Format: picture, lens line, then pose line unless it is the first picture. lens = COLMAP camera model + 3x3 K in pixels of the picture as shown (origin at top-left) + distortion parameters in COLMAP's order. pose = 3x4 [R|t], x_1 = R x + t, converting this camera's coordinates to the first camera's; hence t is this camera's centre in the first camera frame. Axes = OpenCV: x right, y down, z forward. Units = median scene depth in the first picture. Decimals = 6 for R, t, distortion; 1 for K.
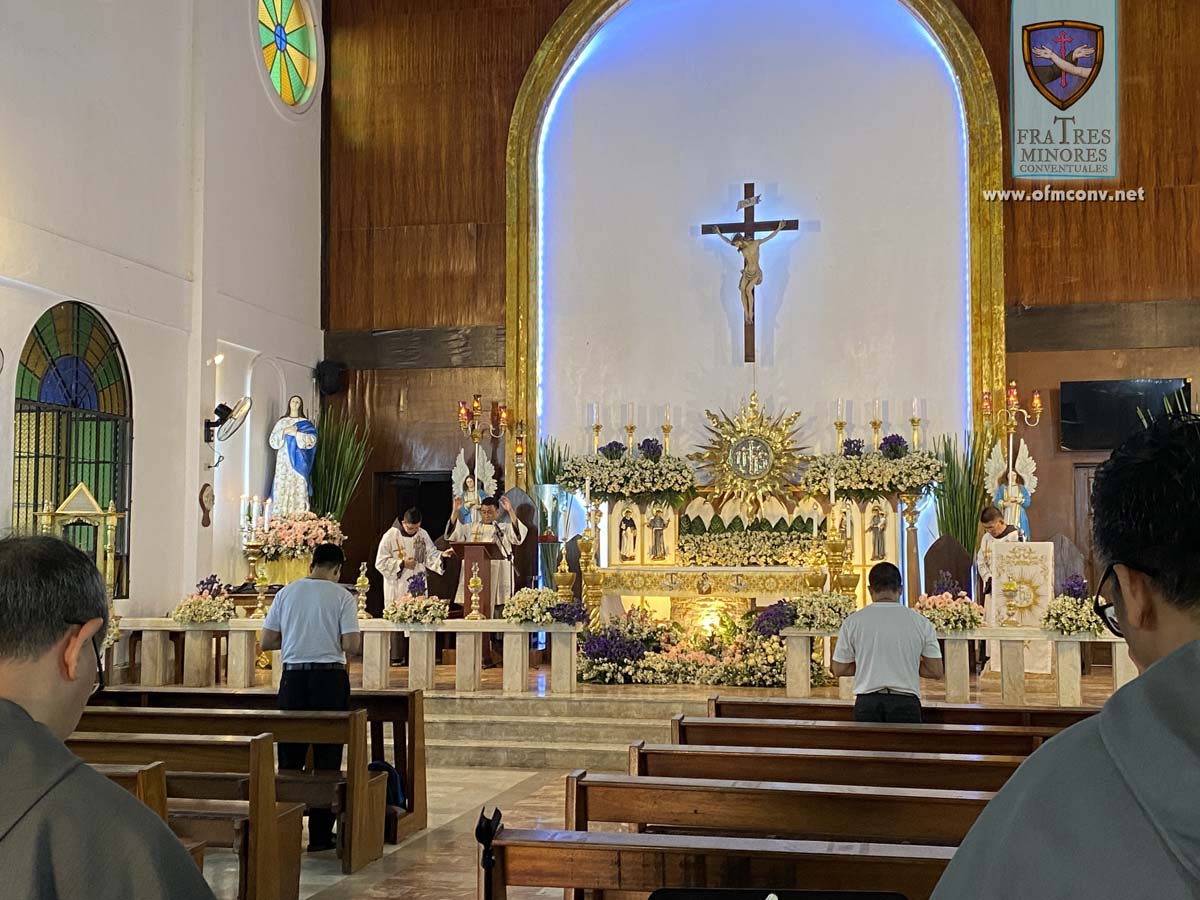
lens RADIAL K [[1597.5, 0, 604.1], [0, 1597.5, 434.1], [0, 0, 1]] dist [0.250284, -0.966456]
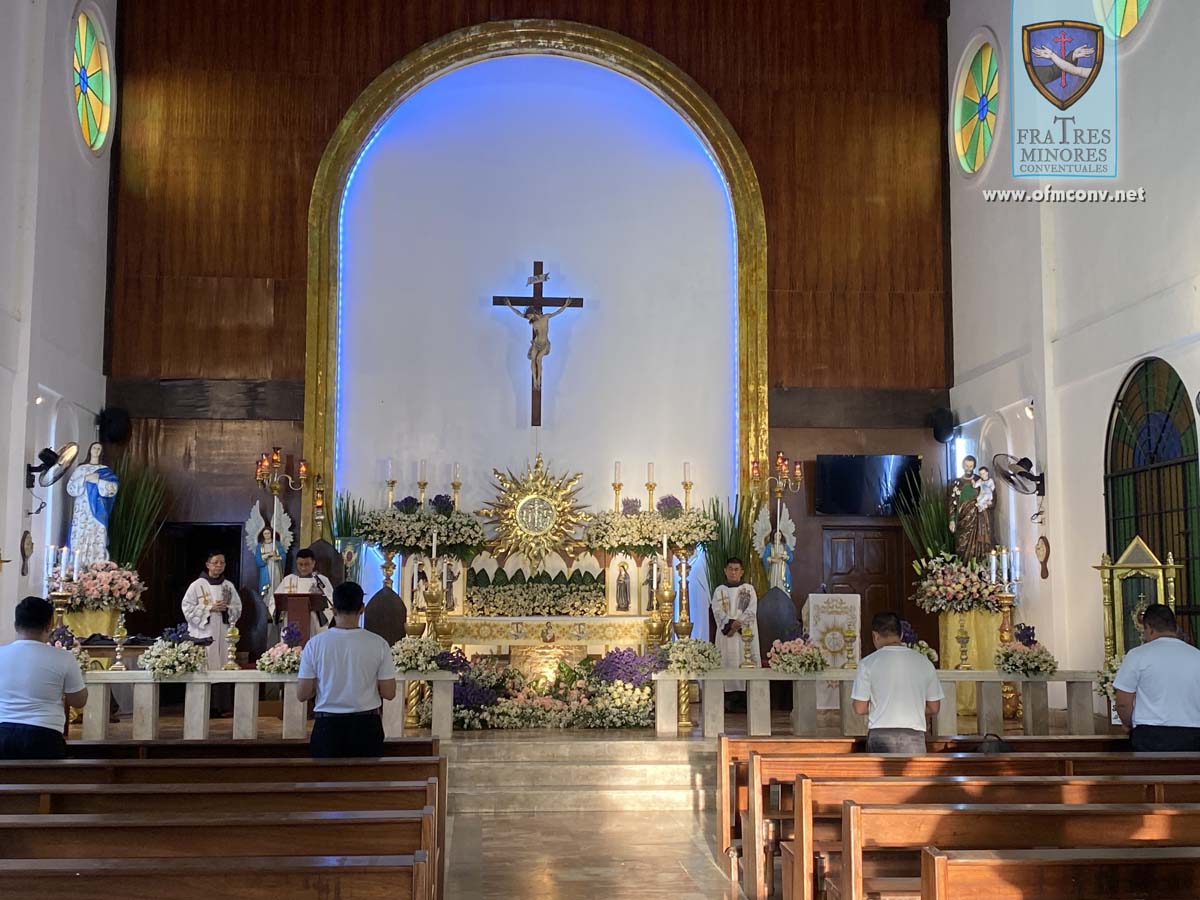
lens RADIAL K [[1503.8, 0, 616.2], [0, 1503.8, 430.3], [0, 0, 1]] dist [0.226509, -0.777481]
pose [[0.949523, 0.038855, 0.311281, -0.176288], [-0.025718, 0.998601, -0.046200, 0.003478], [-0.312641, 0.035863, 0.949194, 0.021929]]
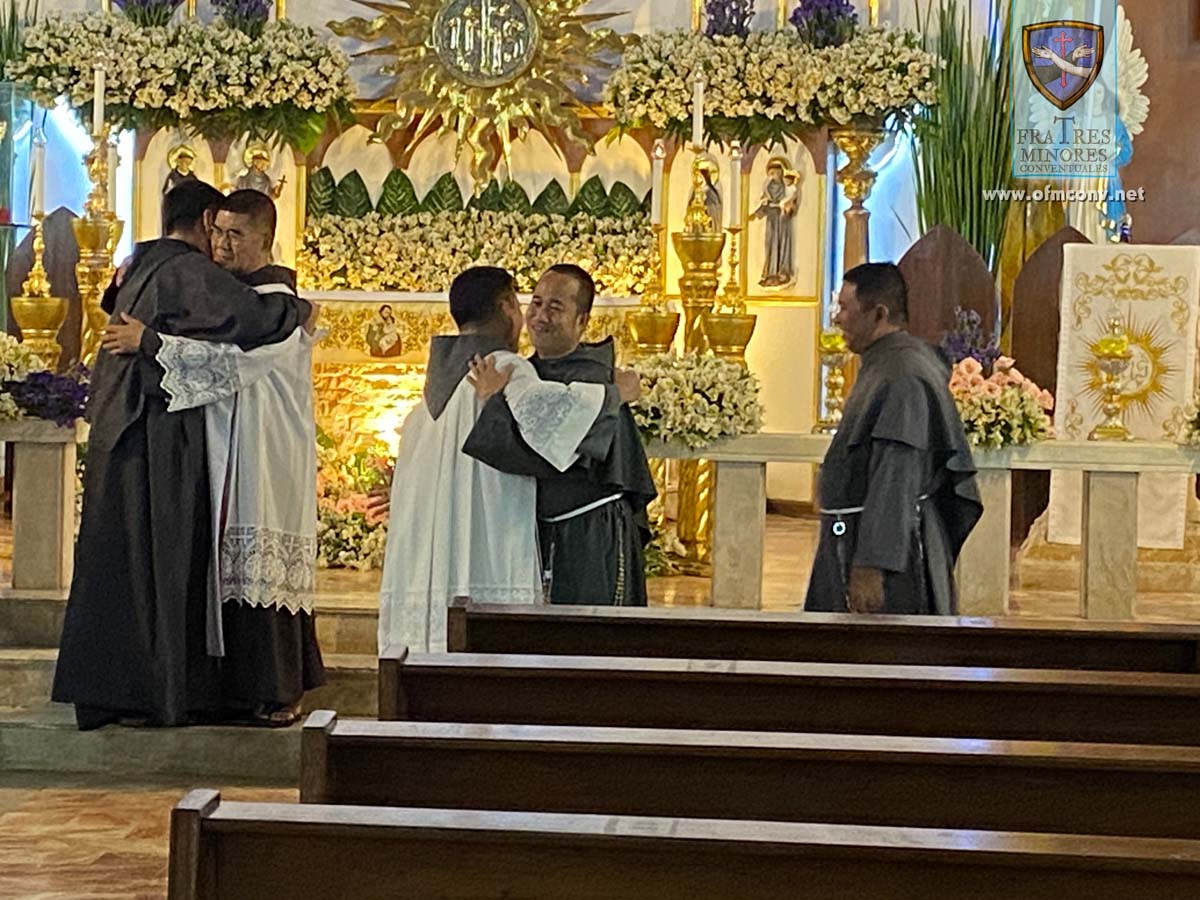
lens RADIAL K [[3659.9, 0, 650.9], [0, 3659.9, 447.7], [0, 0, 1]] dist [0.083934, 0.958740]
pose [[0.986634, 0.014650, 0.162295, -0.018700], [-0.034176, 0.992403, 0.118184, 0.007569], [-0.159330, -0.122151, 0.979639, 0.050099]]
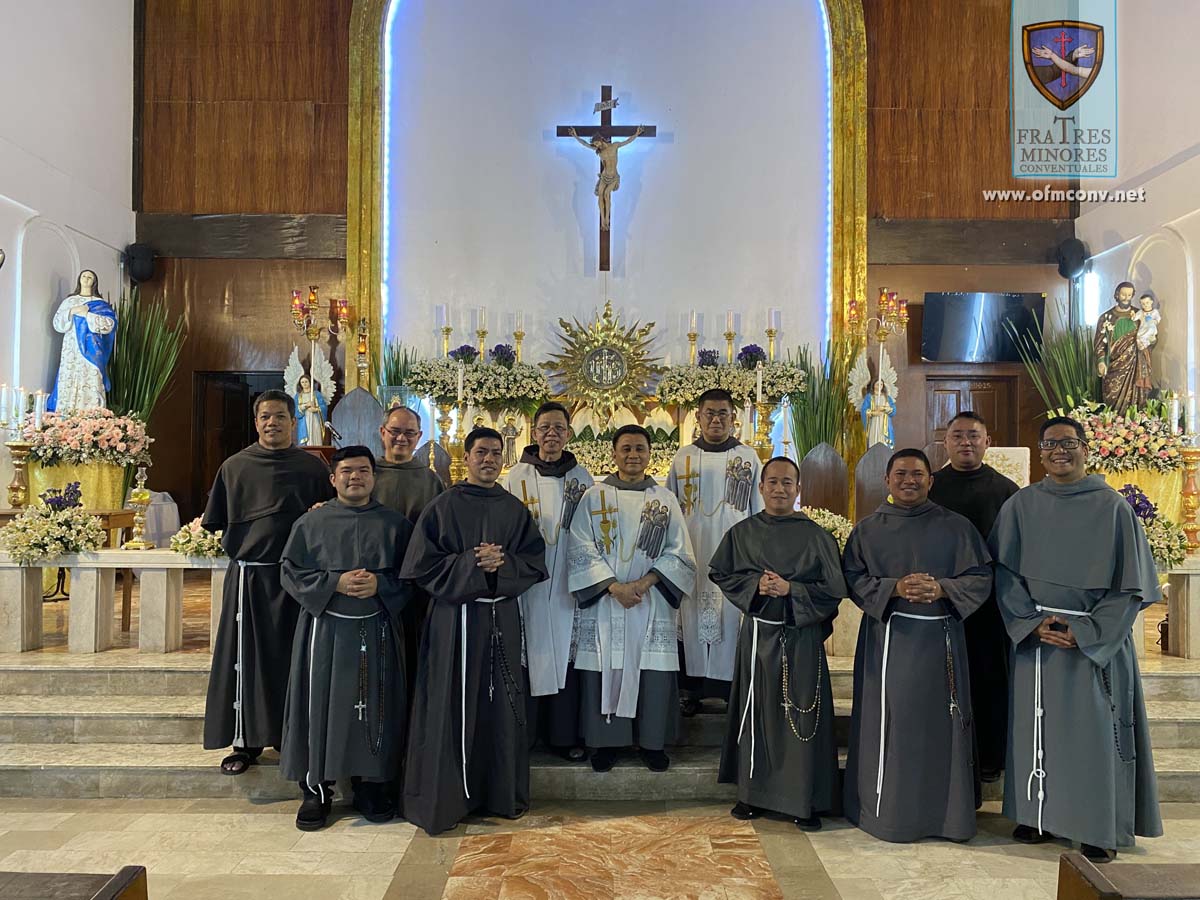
lens RADIAL K [[909.0, 0, 609.6], [0, 909.0, 447.3], [0, 0, 1]] dist [0.117943, -0.232573]
pose [[0.971727, 0.011622, 0.235821, -0.038552], [-0.023592, 0.998569, 0.048001, 0.037805], [-0.234925, -0.052207, 0.970610, 0.453526]]
